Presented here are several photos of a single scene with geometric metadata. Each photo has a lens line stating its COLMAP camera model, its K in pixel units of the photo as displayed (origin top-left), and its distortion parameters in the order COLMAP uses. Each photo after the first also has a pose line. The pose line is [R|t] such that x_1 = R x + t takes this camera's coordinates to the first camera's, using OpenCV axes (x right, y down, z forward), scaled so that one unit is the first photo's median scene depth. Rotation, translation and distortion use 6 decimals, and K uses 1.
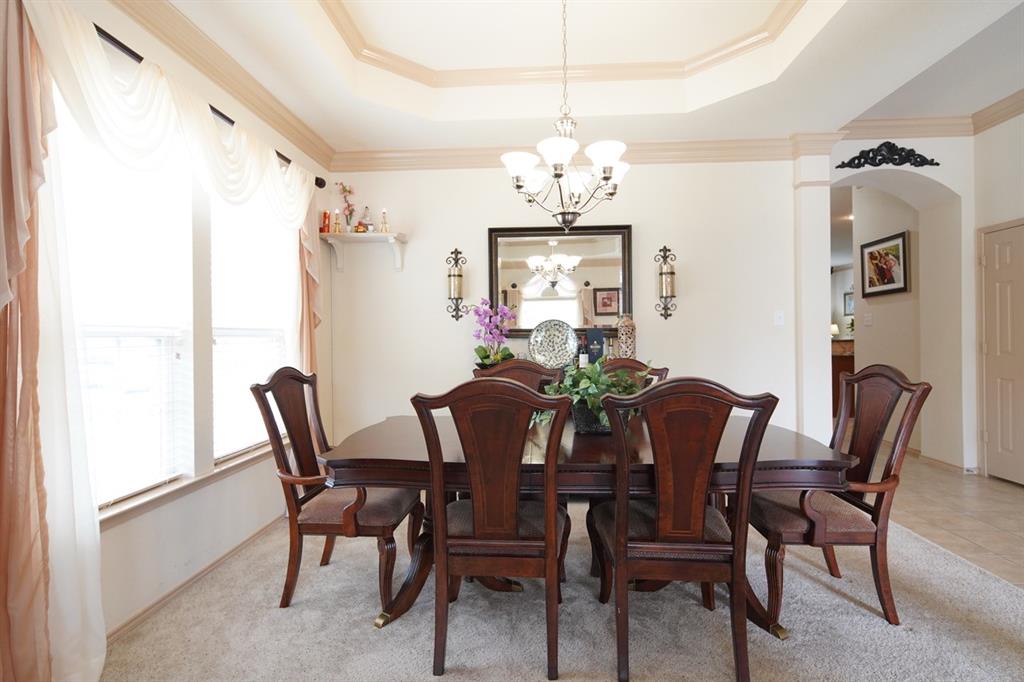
lens RADIAL K [[498.1, 0, 507.4], [0, 498.1, 336.7], [0, 0, 1]] dist [0.000451, 0.000152]
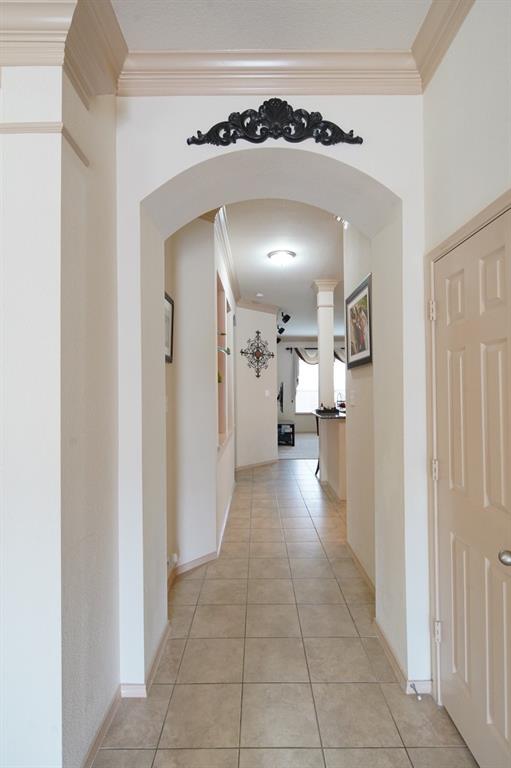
lens RADIAL K [[374.8, 0, 255.5], [0, 374.8, 384.0], [0, 0, 1]] dist [-0.000426, -0.001165]
pose [[0.997869, 0.001444, 0.065233, 0.712389], [-0.000988, 0.999975, -0.007020, -0.067865], [-0.065242, 0.006940, 0.997845, 0.582953]]
